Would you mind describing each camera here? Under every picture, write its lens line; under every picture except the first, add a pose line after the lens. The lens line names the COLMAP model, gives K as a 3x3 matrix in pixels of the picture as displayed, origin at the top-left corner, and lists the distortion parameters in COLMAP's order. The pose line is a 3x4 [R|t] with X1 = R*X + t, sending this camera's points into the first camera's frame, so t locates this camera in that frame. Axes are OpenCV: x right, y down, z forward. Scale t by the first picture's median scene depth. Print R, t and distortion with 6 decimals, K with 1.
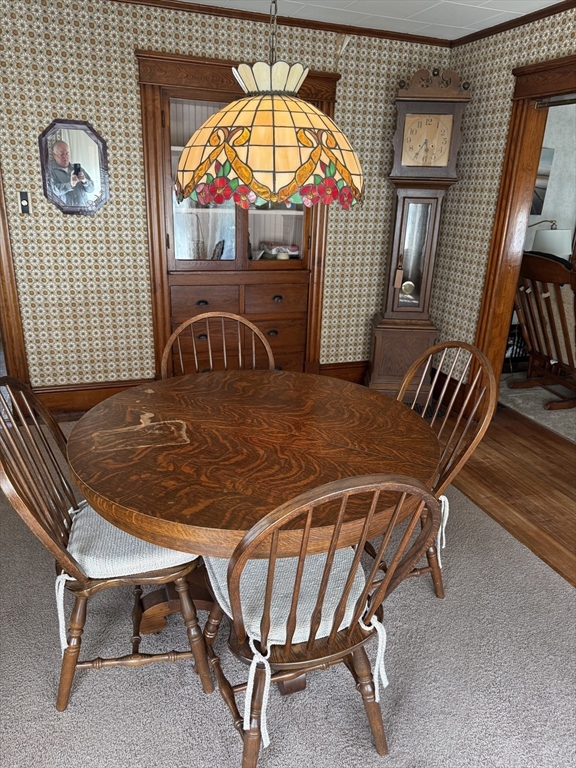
lens RADIAL K [[547.9, 0, 286.8], [0, 547.9, 387.8], [0, 0, 1]] dist [0.093626, -0.104726]
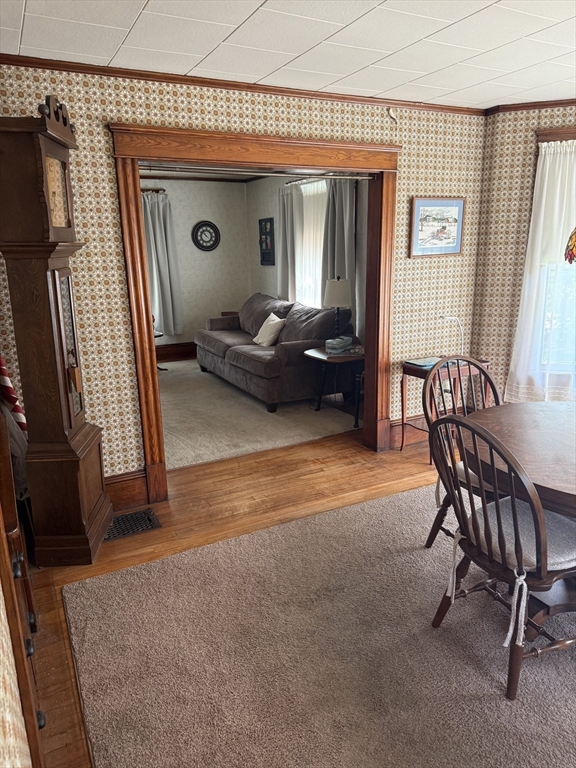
lens RADIAL K [[547.9, 0, 286.8], [0, 547.9, 387.8], [0, 0, 1]] dist [0.093626, -0.104726]
pose [[-0.134407, -0.280313, 0.950452, -0.515100], [0.356934, 0.881076, 0.310328, -0.316211], [-0.924409, 0.380959, -0.018370, 0.778636]]
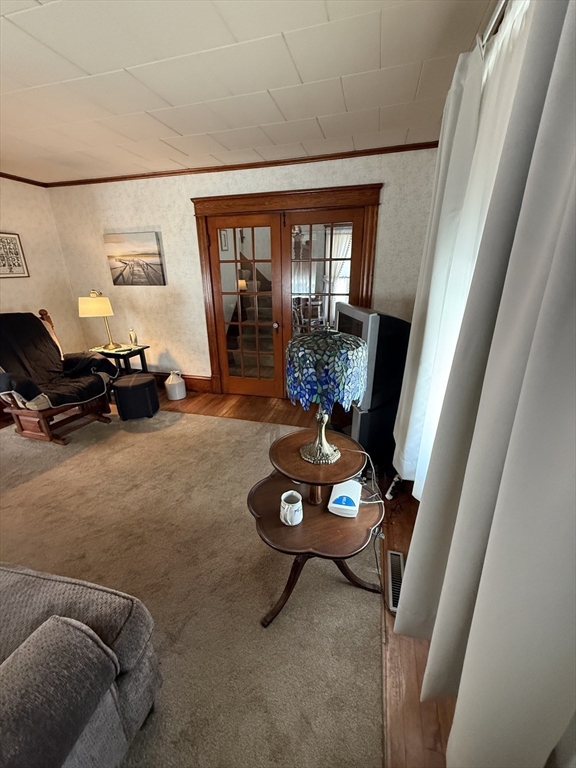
lens RADIAL K [[307.7, 0, 287.8], [0, 307.7, 382.5], [0, 0, 1]] dist [-0.000316, 0.000653]
pose [[0.815316, 0.155779, -0.557668, 1.495631], [-0.163099, 0.985917, 0.036954, -0.225244], [0.555571, 0.060826, 0.829241, 0.807444]]
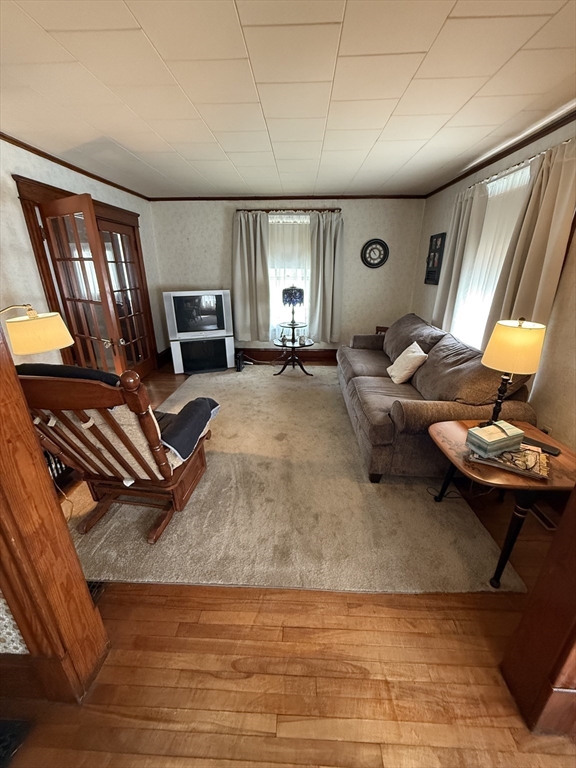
lens RADIAL K [[307.7, 0, 287.8], [0, 307.7, 382.5], [0, 0, 1]] dist [-0.000316, 0.000653]
pose [[0.376392, -0.360042, 0.853638, 0.271041], [0.332403, 0.912531, 0.238316, -0.225235], [-0.864776, 0.194052, 0.463149, 0.639905]]
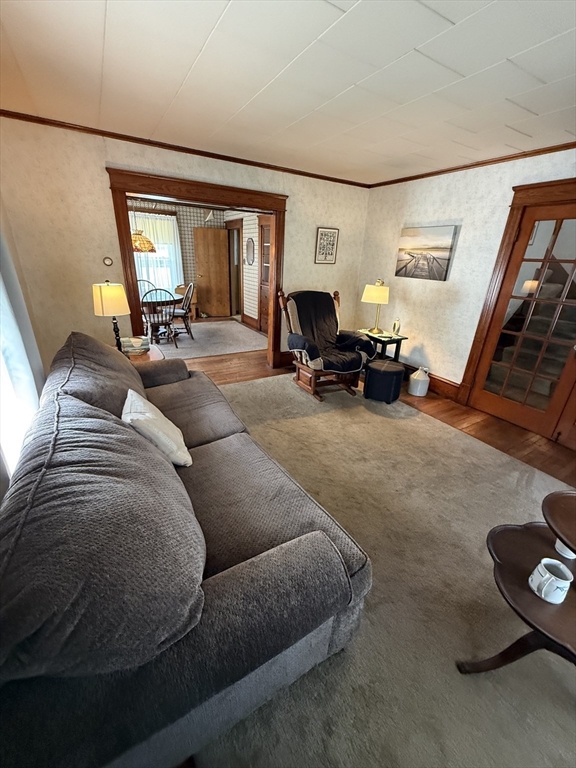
lens RADIAL K [[307.7, 0, 287.8], [0, 307.7, 382.5], [0, 0, 1]] dist [-0.000316, 0.000653]
pose [[0.185301, 0.348369, -0.918859, 1.478163], [-0.376075, 0.889009, 0.261211, -0.216566], [0.907872, 0.297158, 0.295747, 0.755015]]
